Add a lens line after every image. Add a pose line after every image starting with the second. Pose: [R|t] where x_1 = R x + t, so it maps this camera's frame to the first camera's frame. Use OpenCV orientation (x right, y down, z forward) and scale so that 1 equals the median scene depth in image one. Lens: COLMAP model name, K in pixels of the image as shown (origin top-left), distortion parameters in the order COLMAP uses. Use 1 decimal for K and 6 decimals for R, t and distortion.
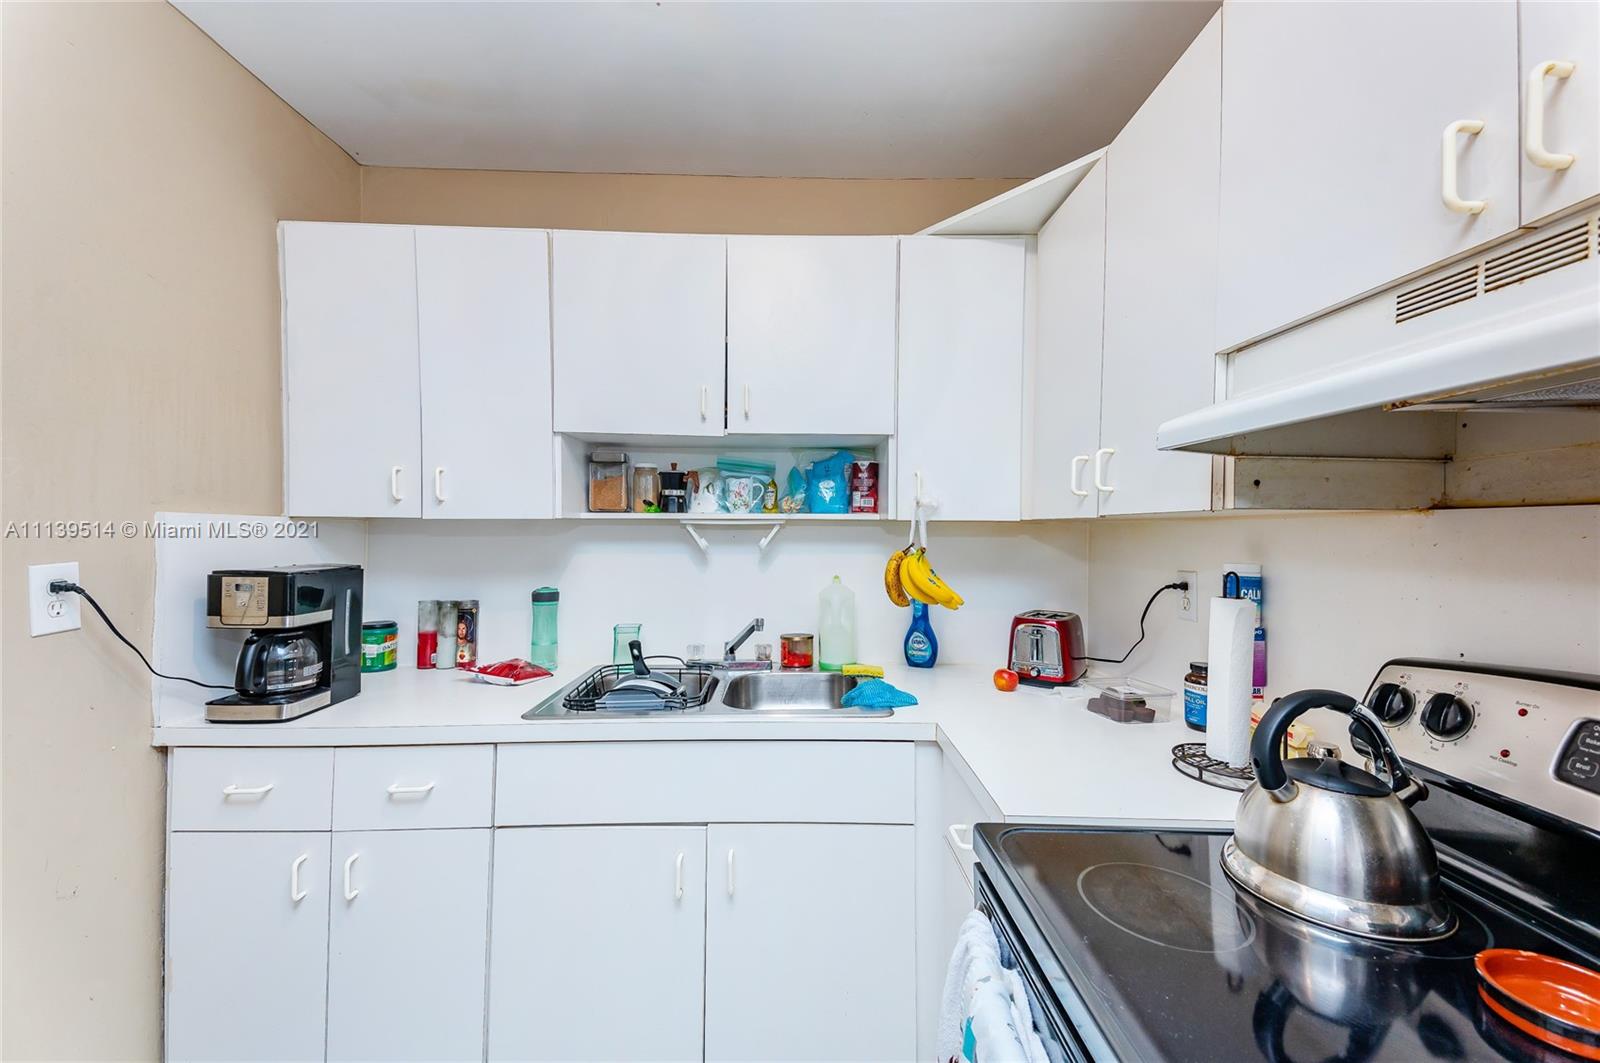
lens RADIAL K [[620.8, 0, 802.2], [0, 620.8, 531.2], [0, 0, 1]] dist [0.018494, -0.002107]
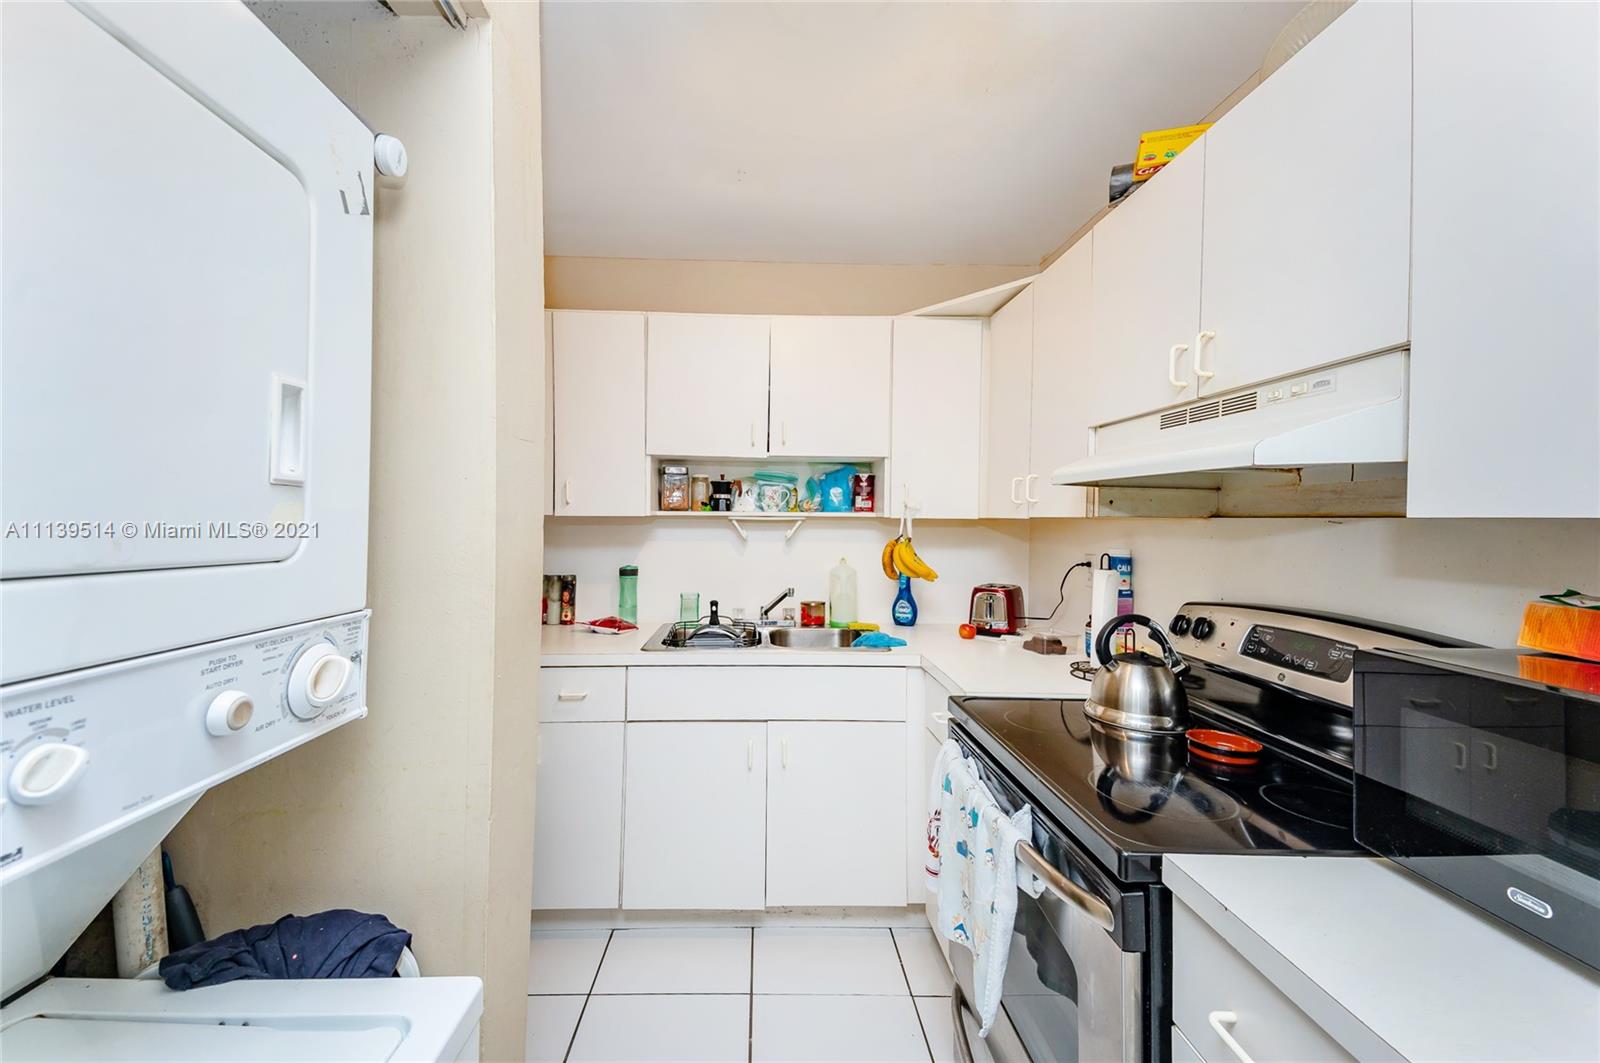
lens RADIAL K [[620.8, 0, 756.2], [0, 620.8, 519.6], [0, 0, 1]] dist [0.018494, -0.002107]
pose [[0.999909, 0.004805, -0.012643, -0.136656], [-0.004809, 0.999988, -0.000332, -0.012470], [0.012641, 0.000393, 0.999920, -0.420947]]
